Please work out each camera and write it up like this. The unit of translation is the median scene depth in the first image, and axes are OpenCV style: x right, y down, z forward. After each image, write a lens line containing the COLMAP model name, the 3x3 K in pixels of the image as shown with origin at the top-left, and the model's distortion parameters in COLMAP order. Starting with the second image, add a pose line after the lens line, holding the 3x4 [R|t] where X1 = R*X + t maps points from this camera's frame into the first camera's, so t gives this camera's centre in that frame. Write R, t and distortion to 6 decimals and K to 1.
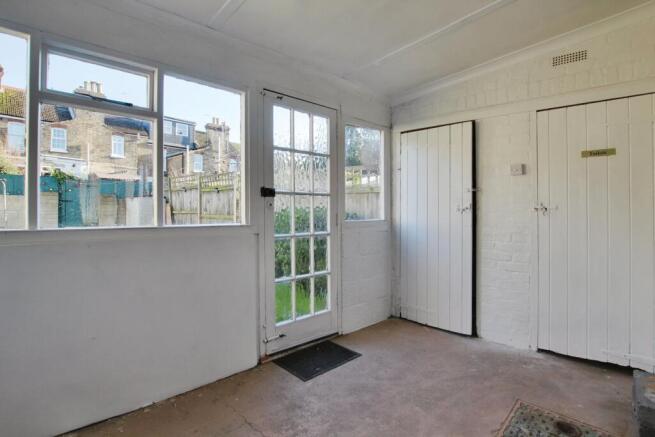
lens RADIAL K [[382.1, 0, 326.9], [0, 382.1, 216.1], [0, 0, 1]] dist [-0.003911, -0.000952]
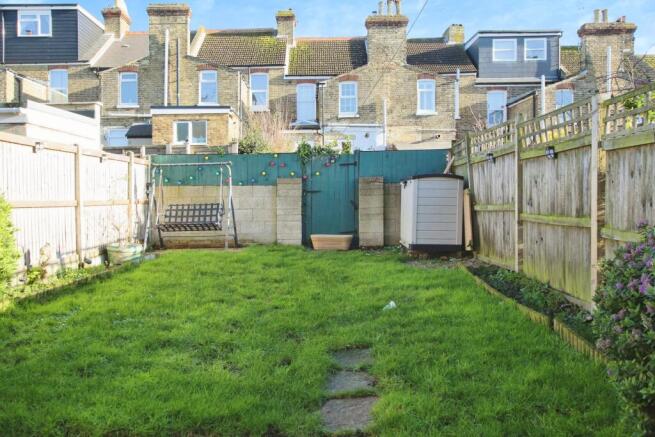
lens RADIAL K [[556.8, 0, 326.7], [0, 556.8, 212.5], [0, 0, 1]] dist [0.004455, 0.003733]
pose [[0.696025, -0.004474, -0.718004, -0.024413], [0.015887, 0.999832, 0.009170, -0.009449], [0.717842, -0.017790, 0.695979, 0.270022]]
